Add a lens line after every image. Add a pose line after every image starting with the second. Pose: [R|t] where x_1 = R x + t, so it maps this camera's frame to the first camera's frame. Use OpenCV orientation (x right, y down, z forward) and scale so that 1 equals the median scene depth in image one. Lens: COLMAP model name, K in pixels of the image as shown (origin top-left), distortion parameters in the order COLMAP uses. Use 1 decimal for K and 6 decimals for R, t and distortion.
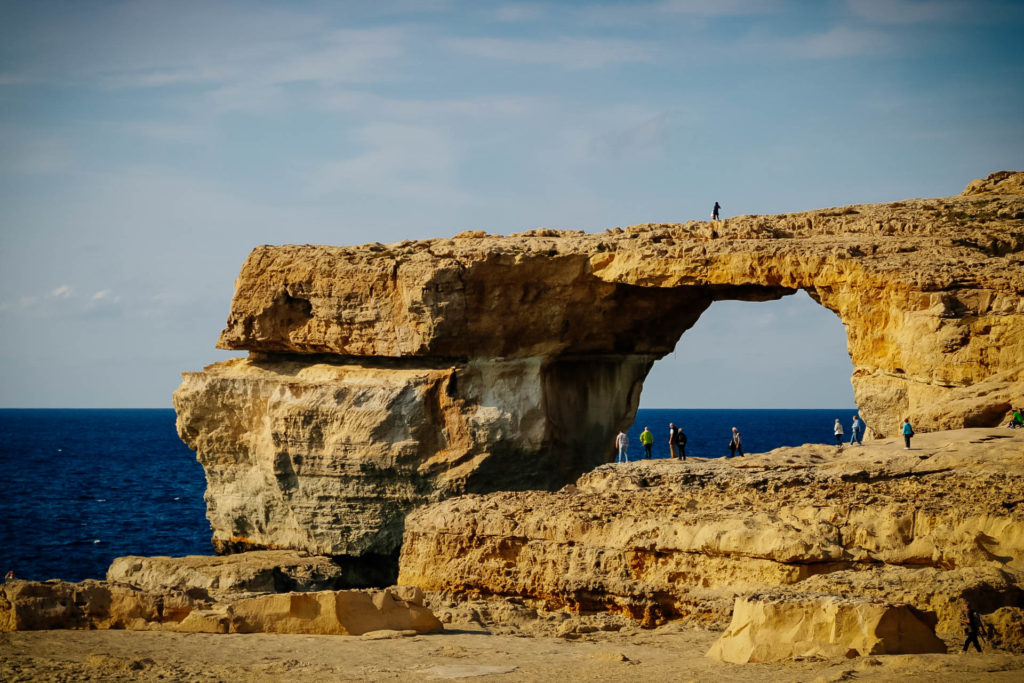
lens RADIAL K [[3246.0, 0, 512.0], [0, 3246.0, 341.5], [0, 0, 1]] dist [0.219782, 2.072886]
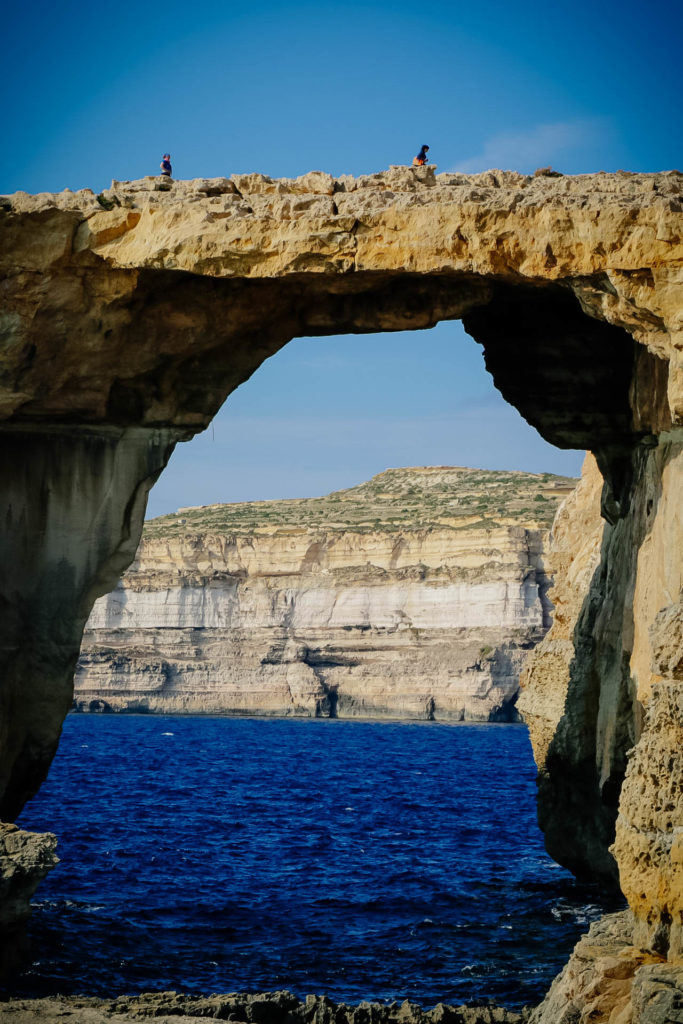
lens RADIAL K [[3246.0, 0, 341.5], [0, 3246.0, 512.0], [0, 0, 1]] dist [0.219782, 2.072886]
pose [[0.955540, 0.033979, 0.292897, -0.082484], [-0.023323, 0.998936, -0.039797, 0.037460], [-0.293937, 0.031197, 0.955316, 0.517683]]
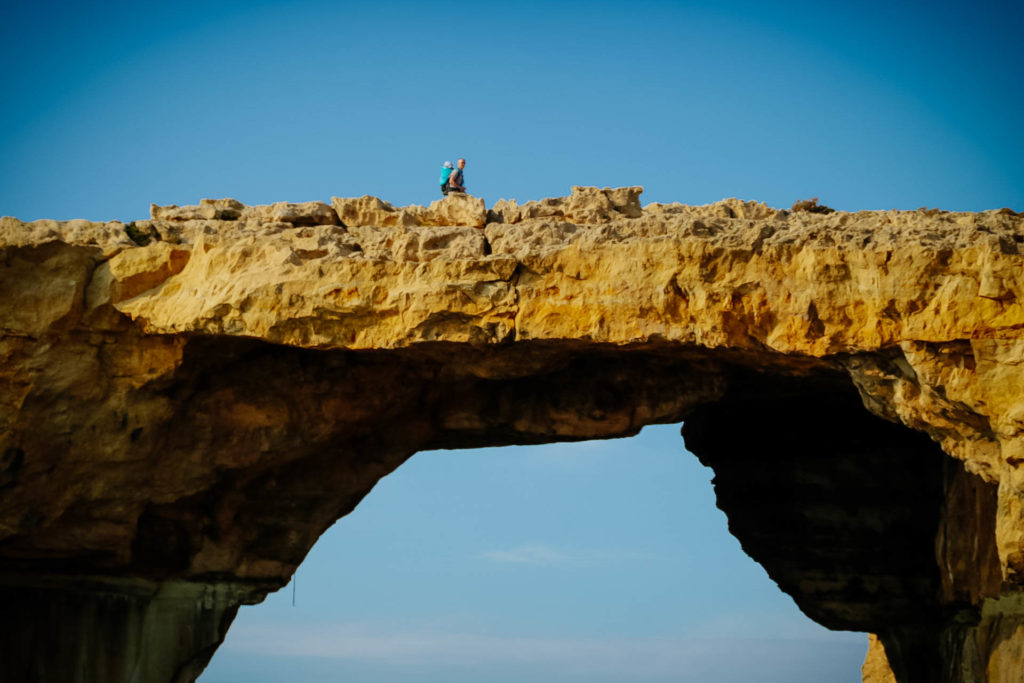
lens RADIAL K [[4604.0, 0, 512.0], [0, 4604.0, 341.5], [0, 0, 1]] dist [0.544583, 4.951331]
pose [[0.955423, 0.075917, 0.285313, -0.068207], [-0.039420, 0.990525, -0.131557, 0.041311], [-0.292597, 0.114446, 0.949363, 0.552988]]
